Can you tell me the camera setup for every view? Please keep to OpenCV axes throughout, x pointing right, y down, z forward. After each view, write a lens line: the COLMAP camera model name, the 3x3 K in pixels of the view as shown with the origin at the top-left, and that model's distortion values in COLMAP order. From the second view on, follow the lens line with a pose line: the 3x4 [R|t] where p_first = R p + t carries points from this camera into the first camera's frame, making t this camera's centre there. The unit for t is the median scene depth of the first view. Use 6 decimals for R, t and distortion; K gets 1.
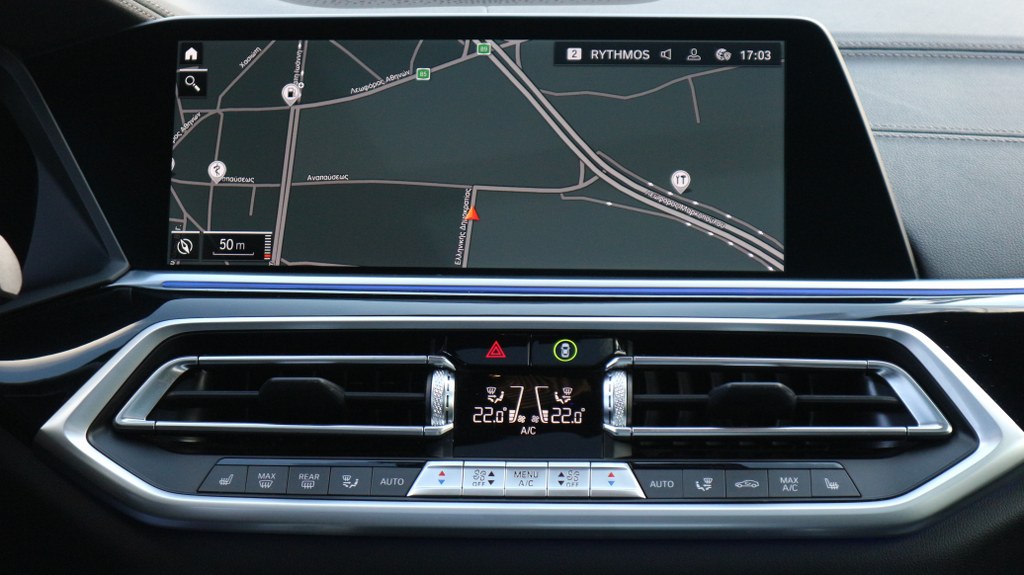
lens RADIAL K [[2082.9, 0, 512.0], [0, 2082.9, 287.5], [0, 0, 1]] dist [0.020504, 0.193228]
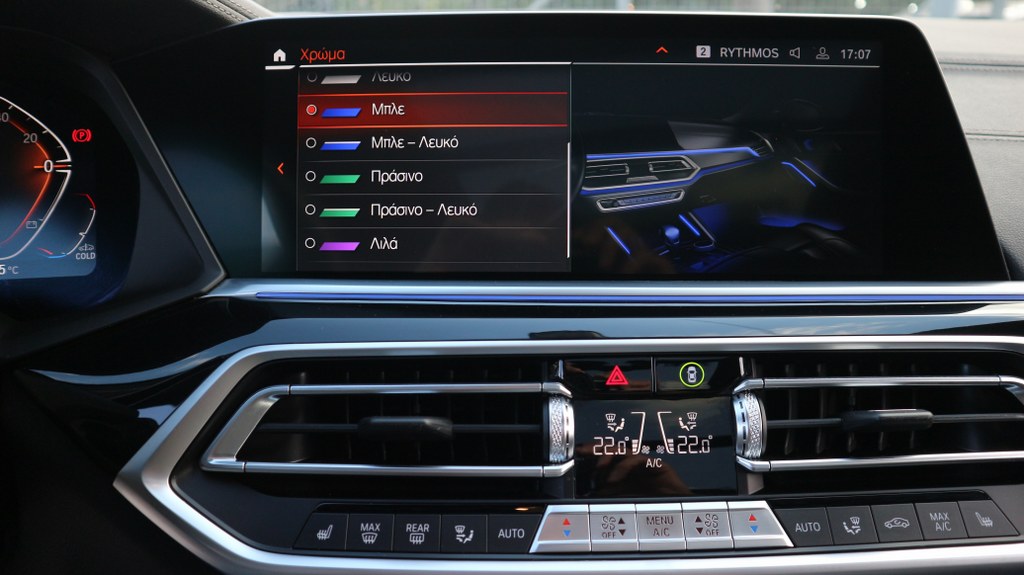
lens RADIAL K [[721.1, 0, 512.0], [0, 721.1, 287.5], [0, 0, 1]] dist [-0.092383, 0.069942]
pose [[0.997912, -0.020974, 0.061089, -0.072371], [0.012128, 0.989832, 0.141720, -0.053805], [-0.063441, -0.140684, 0.988020, 0.698343]]
